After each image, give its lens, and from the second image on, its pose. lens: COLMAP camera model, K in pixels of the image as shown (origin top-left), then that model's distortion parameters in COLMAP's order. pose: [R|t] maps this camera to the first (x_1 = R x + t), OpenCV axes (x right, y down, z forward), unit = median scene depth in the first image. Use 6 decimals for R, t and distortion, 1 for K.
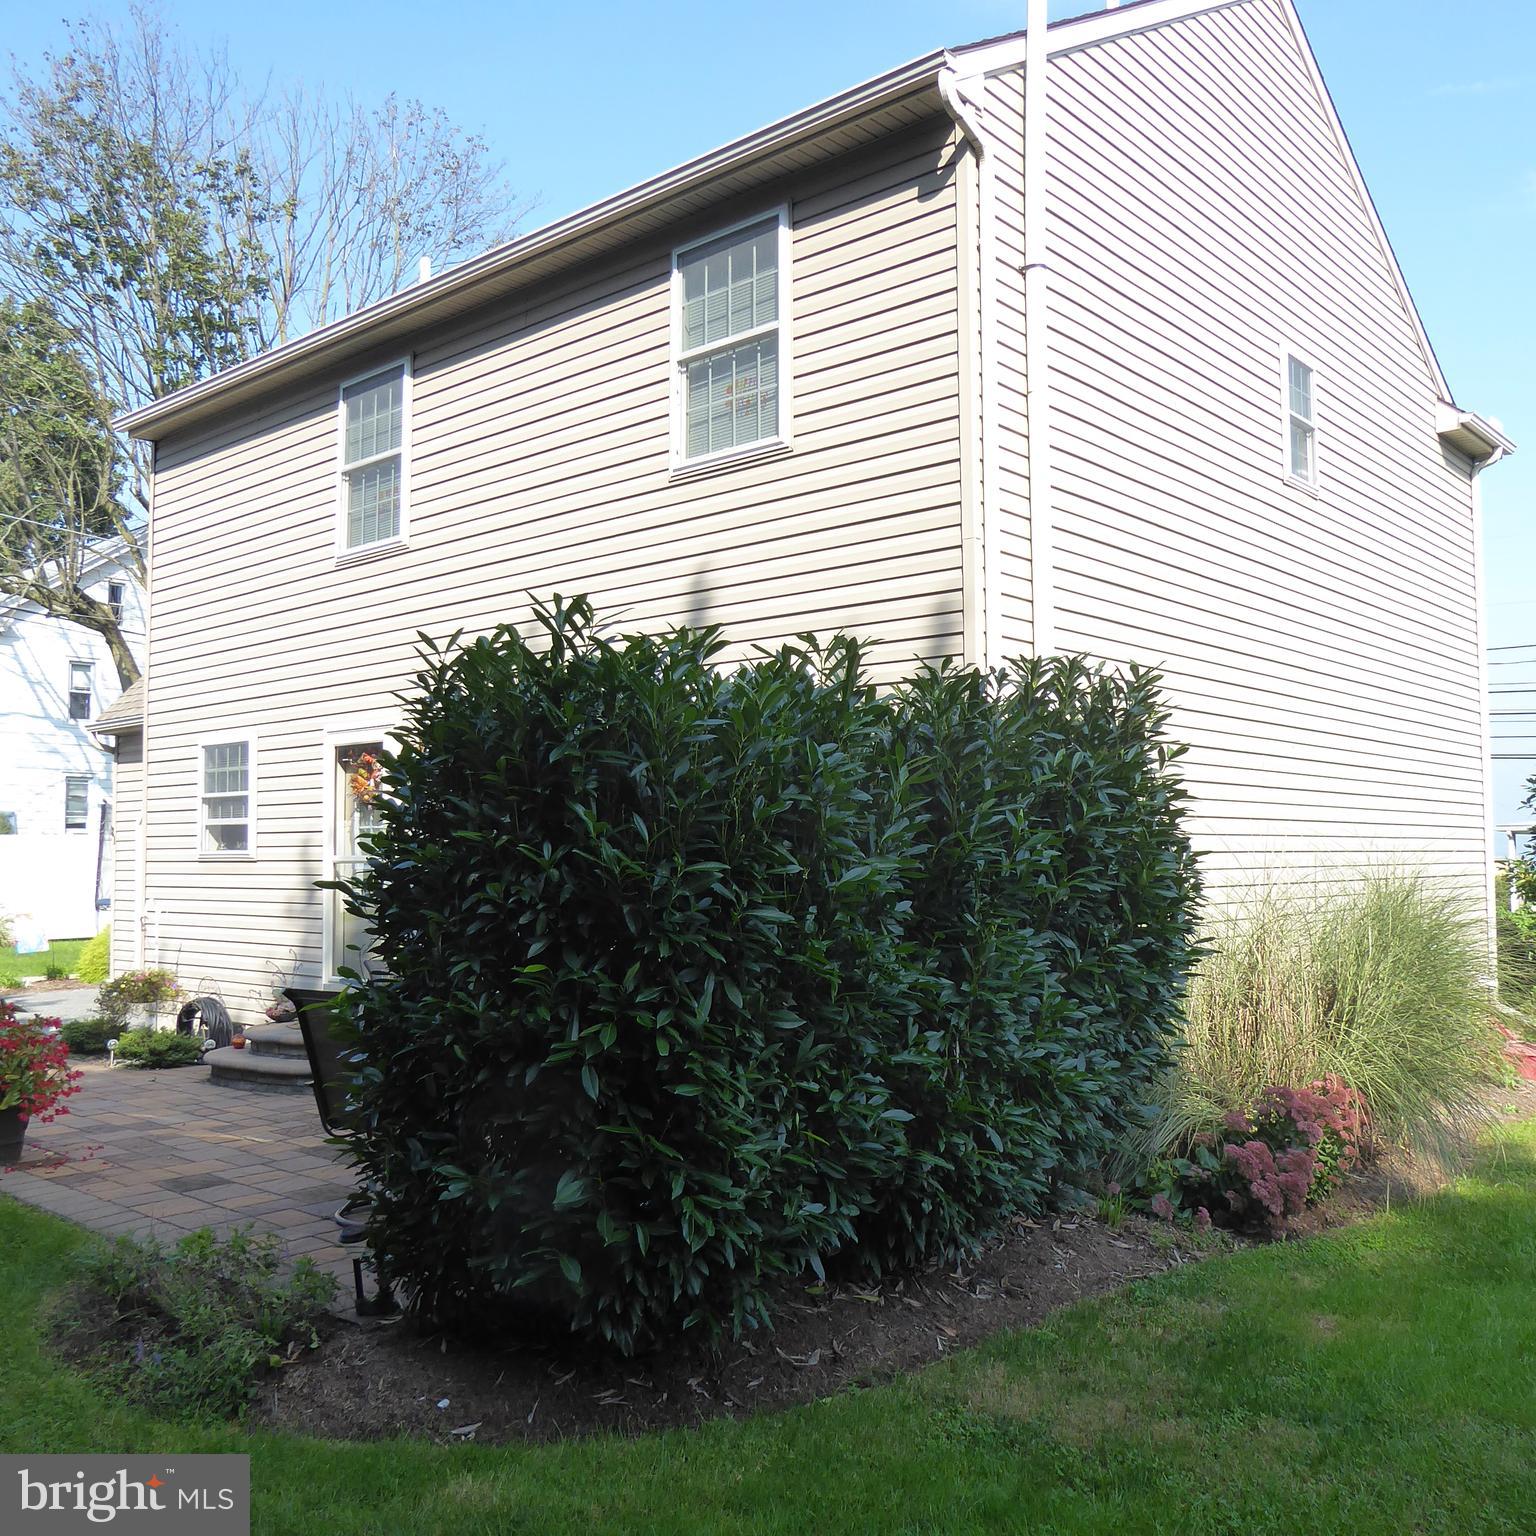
lens RADIAL K [[1450.3, 0, 787.2], [0, 1450.3, 778.1], [0, 0, 1]] dist [-0.036883, 0.000000]
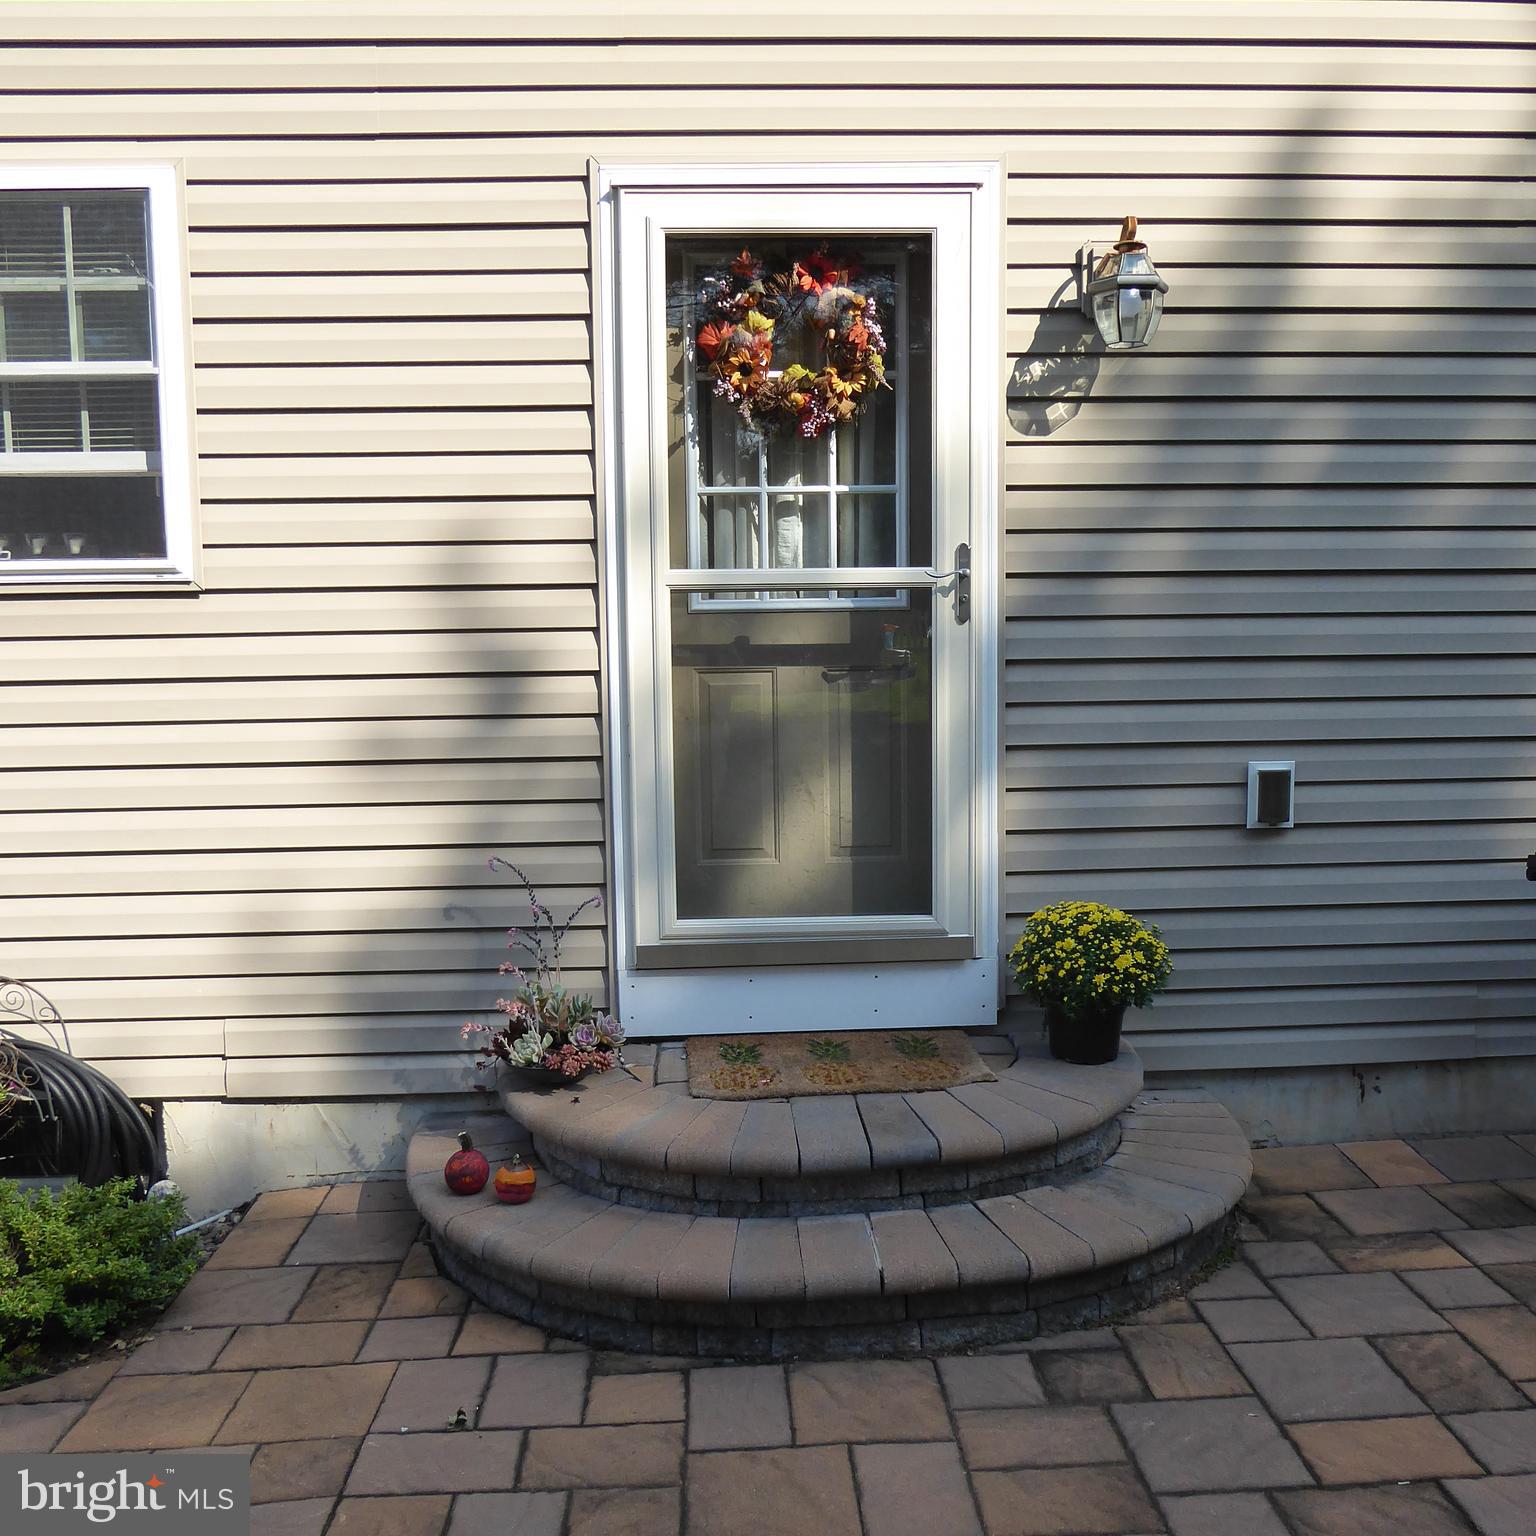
lens RADIAL K [[1450.3, 0, 768.9], [0, 1450.3, 772.9], [0, 0, 1]] dist [-0.036883, 0.000000]
pose [[0.736765, -0.073613, 0.672130, -1.001097], [-0.027147, 0.990034, 0.138189, 0.101720], [-0.675604, -0.120059, 0.727423, 1.395816]]
